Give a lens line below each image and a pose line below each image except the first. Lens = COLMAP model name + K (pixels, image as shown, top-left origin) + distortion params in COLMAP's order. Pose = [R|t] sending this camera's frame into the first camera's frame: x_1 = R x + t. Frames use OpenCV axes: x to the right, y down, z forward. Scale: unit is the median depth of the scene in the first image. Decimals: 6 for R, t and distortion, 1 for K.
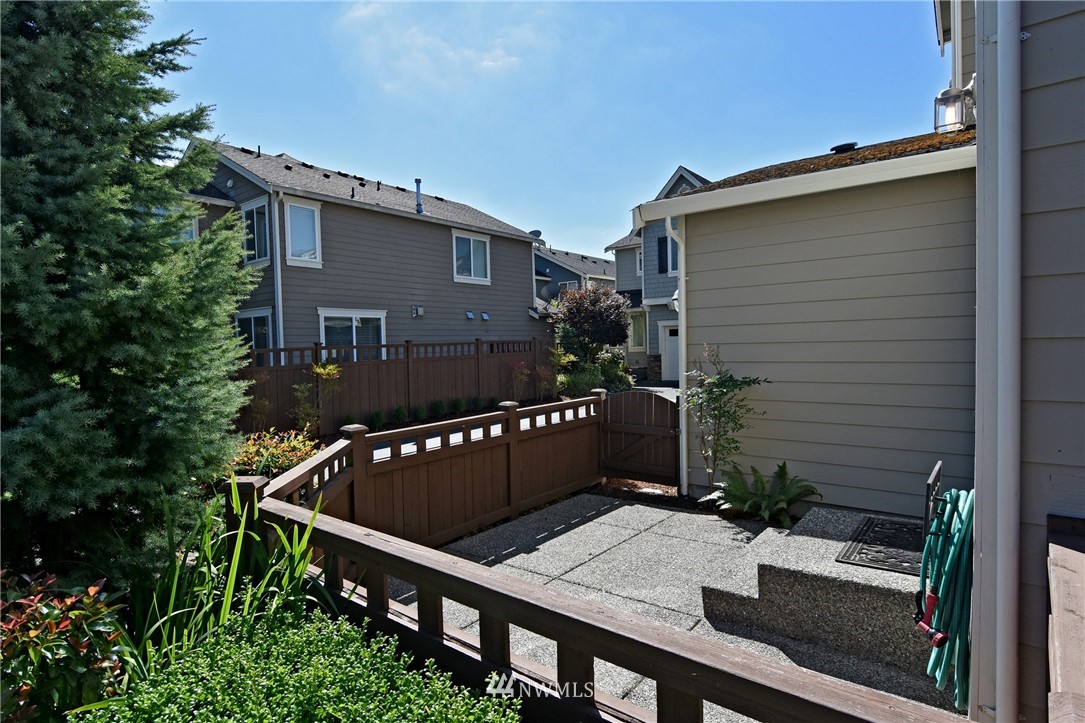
lens RADIAL K [[583.9, 0, 542.5], [0, 583.9, 361.5], [0, 0, 1]] dist [0.000575, -0.000702]
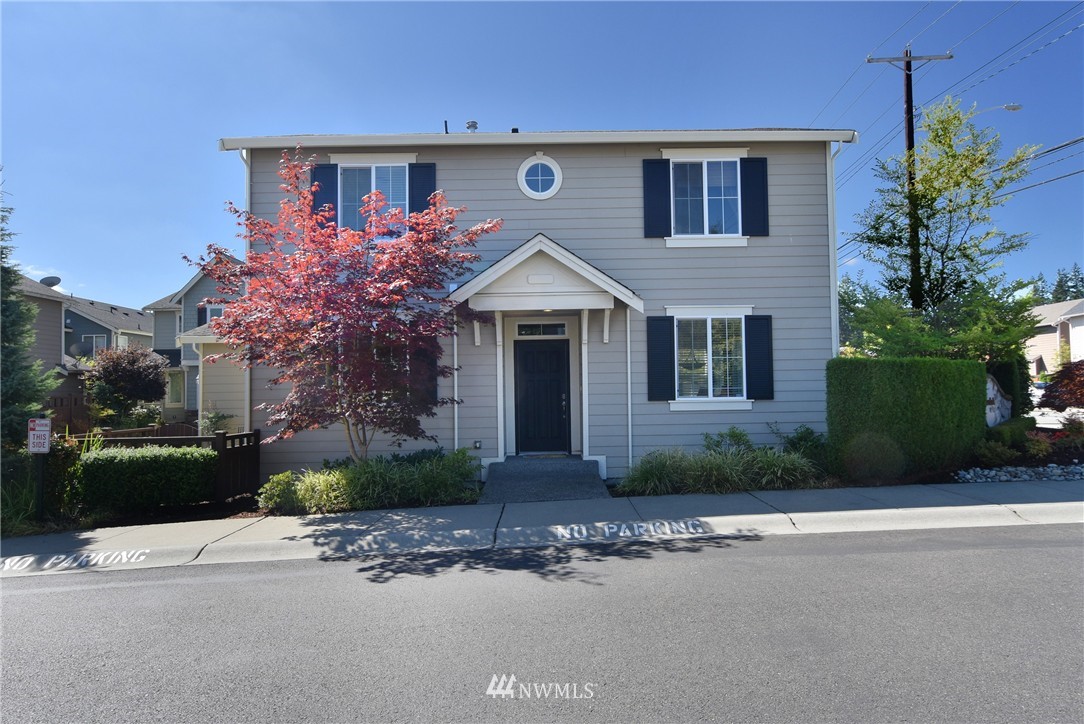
lens RADIAL K [[650.3, 0, 542.0], [0, 650.3, 362.0], [0, 0, 1]] dist [0.002846, 0.001116]
pose [[0.780311, 0.040152, 0.624102, -0.069250], [0.015536, 0.996384, -0.083527, 0.012255], [-0.625199, 0.074873, 0.776866, -0.408750]]
